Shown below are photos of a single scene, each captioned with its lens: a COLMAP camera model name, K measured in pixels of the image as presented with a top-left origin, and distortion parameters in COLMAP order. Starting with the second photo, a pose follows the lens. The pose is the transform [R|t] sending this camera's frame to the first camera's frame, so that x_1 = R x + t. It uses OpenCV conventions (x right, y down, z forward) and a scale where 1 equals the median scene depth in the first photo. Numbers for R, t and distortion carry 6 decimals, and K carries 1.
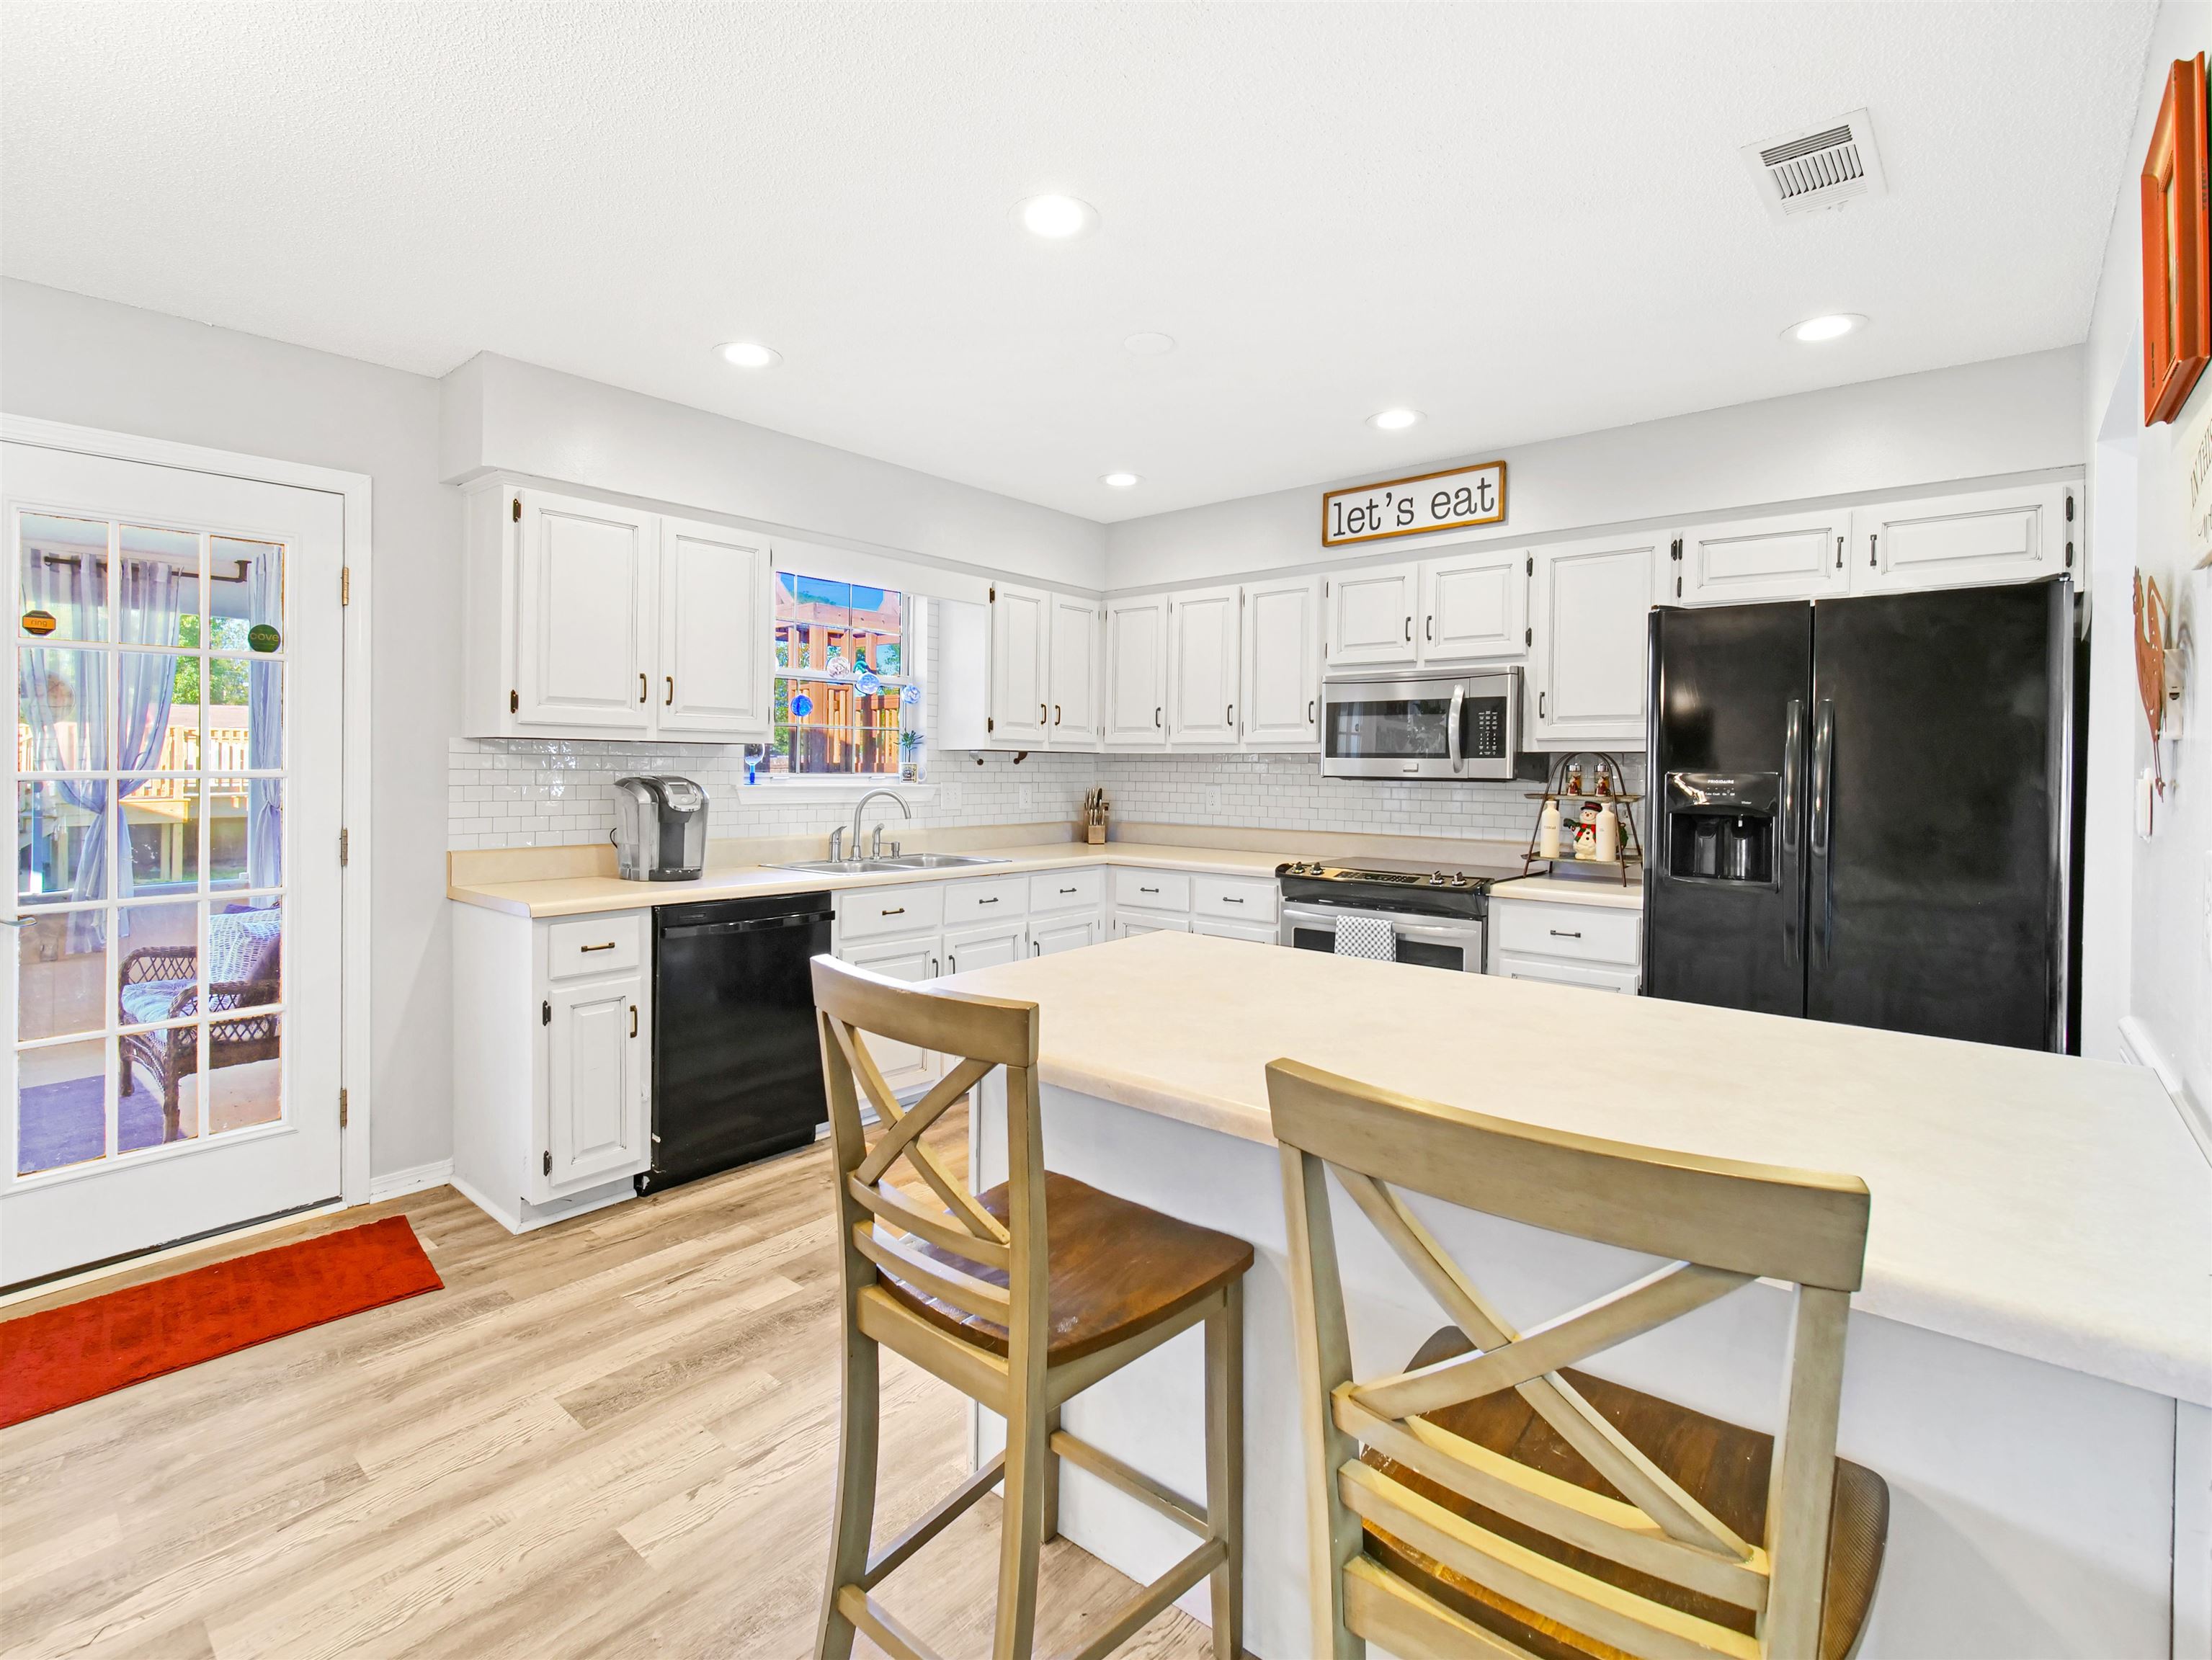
lens RADIAL K [[1062.9, 0, 1105.6], [0, 1062.9, 767.2], [0, 0, 1]] dist [0.000139, -0.000134]
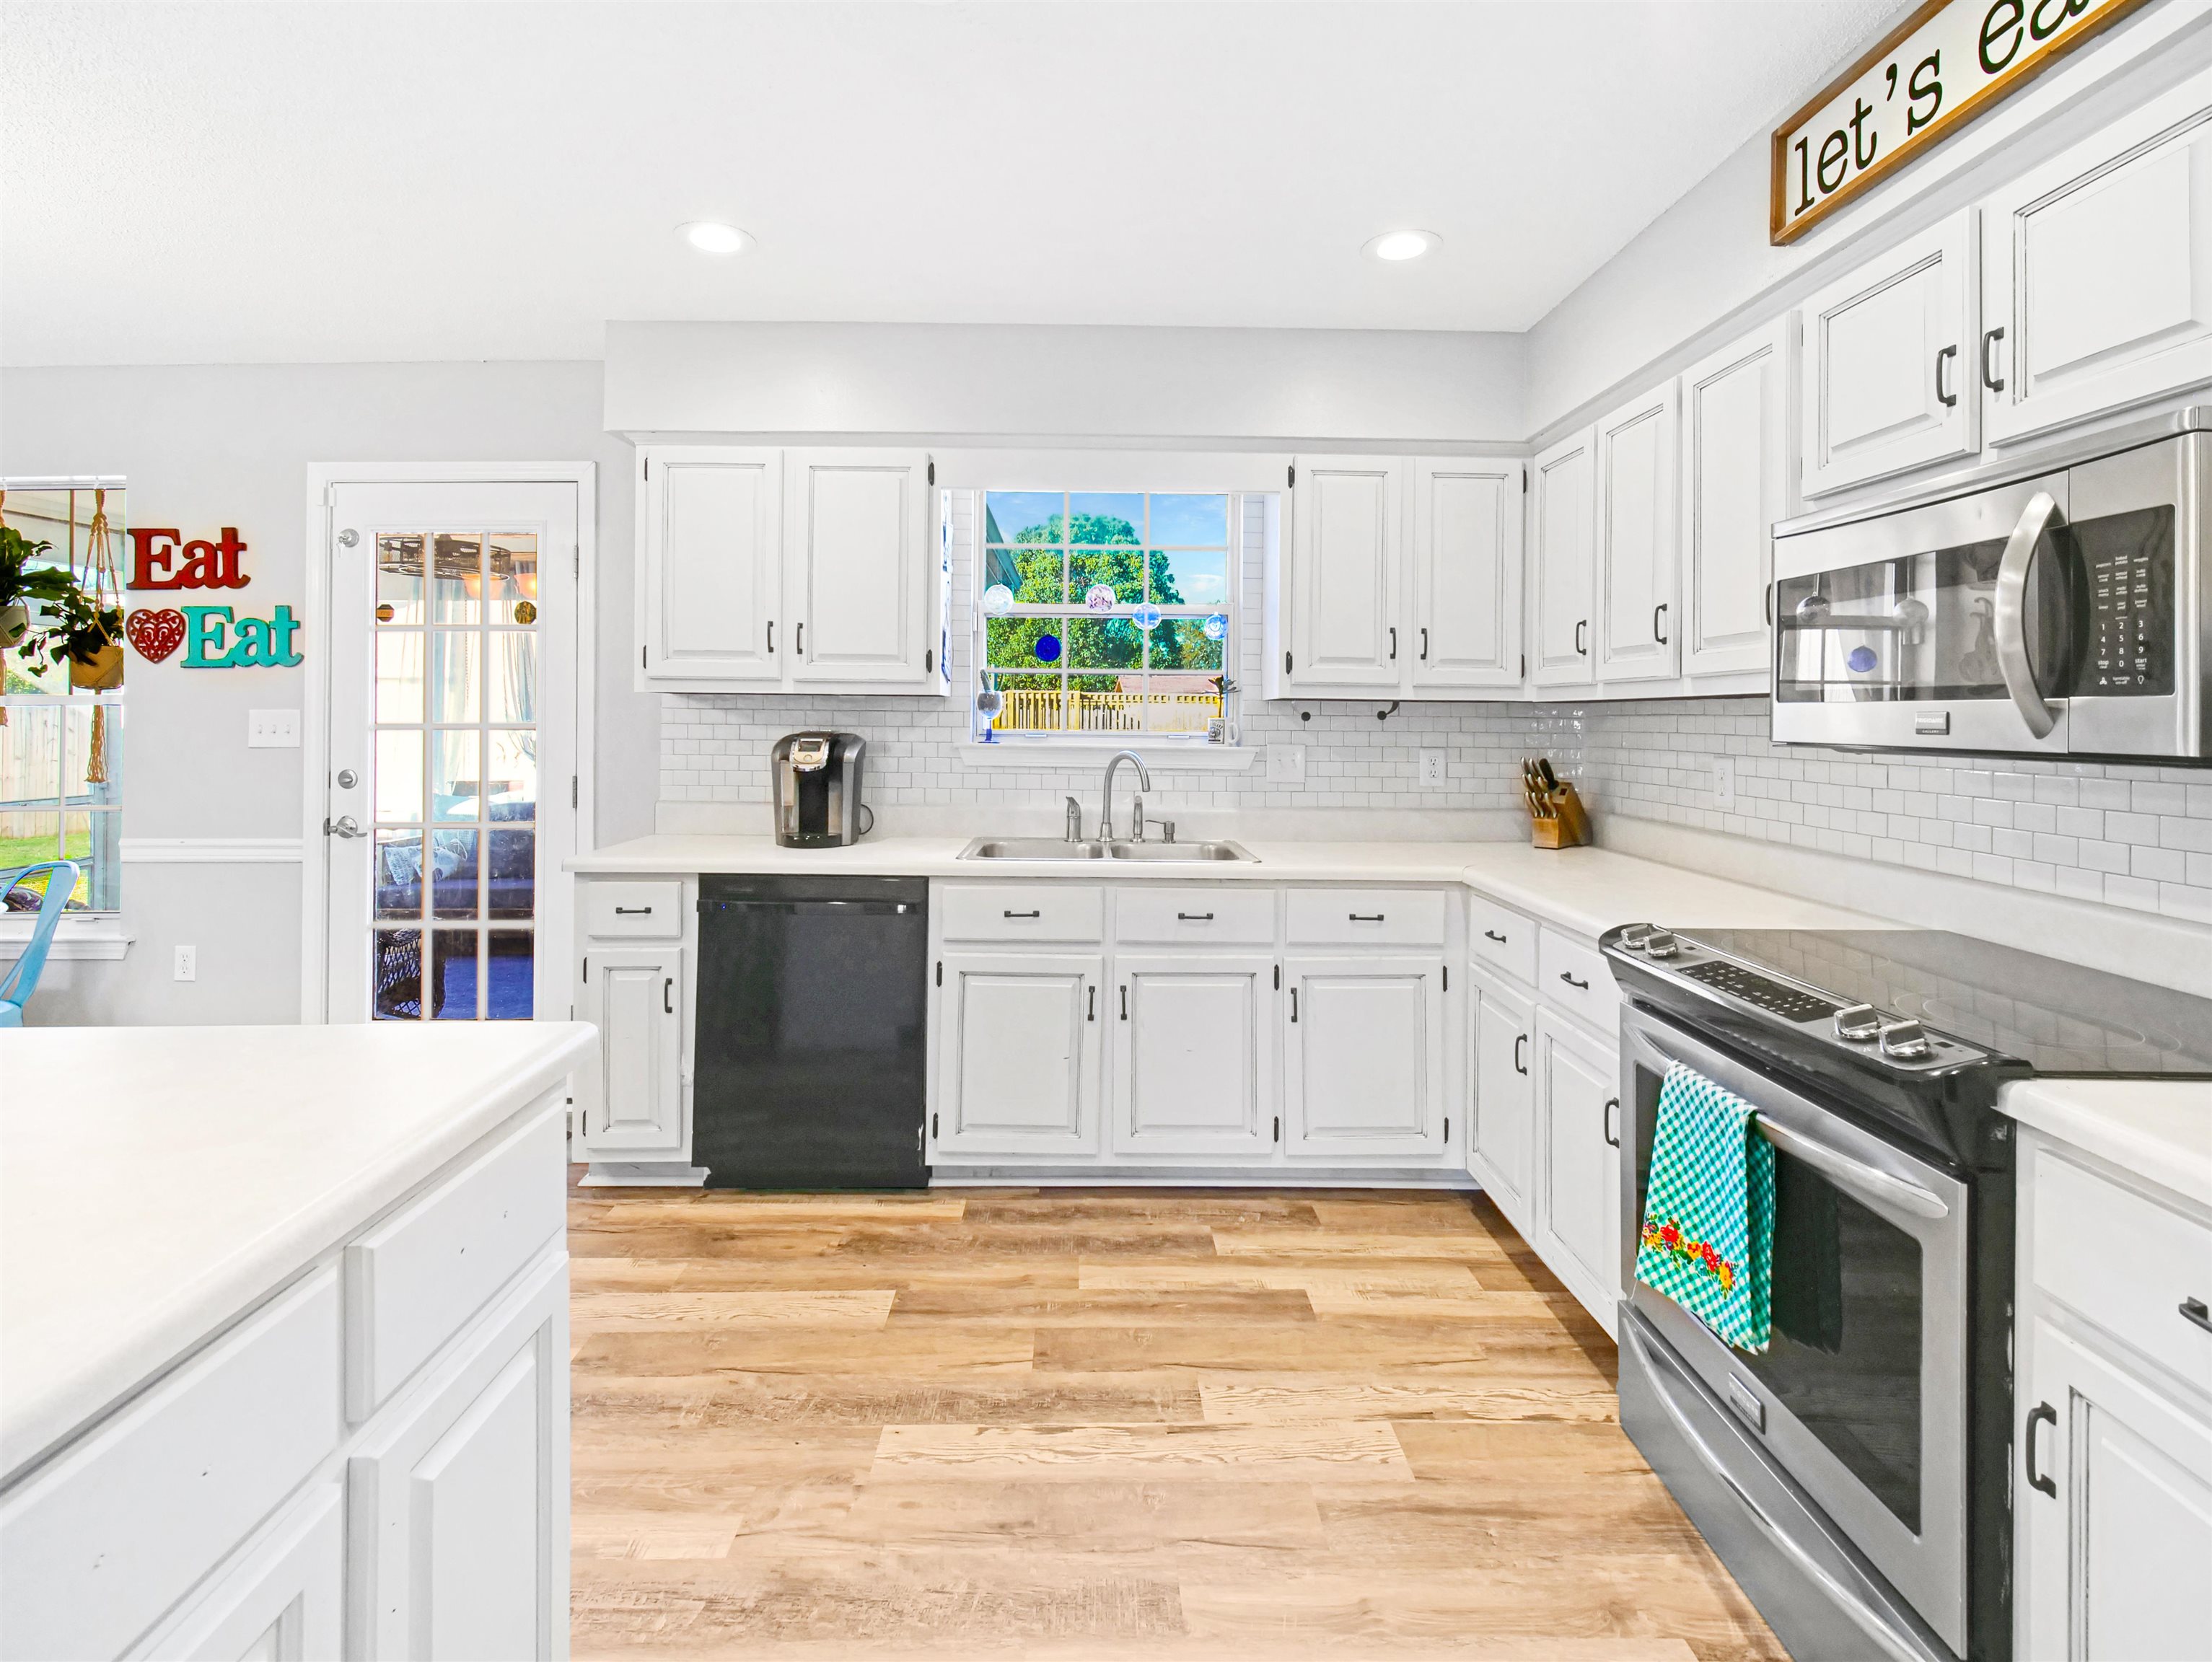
lens RADIAL K [[1066.9, 0, 1098.3], [0, 1066.9, 705.0], [0, 0, 1]] dist [-0.013817, -0.001145]
pose [[0.653688, -0.011973, -0.756670, 0.368577], [-0.003942, 0.999807, -0.019226, 0.001836], [0.756754, 0.015550, 0.653515, 0.493598]]
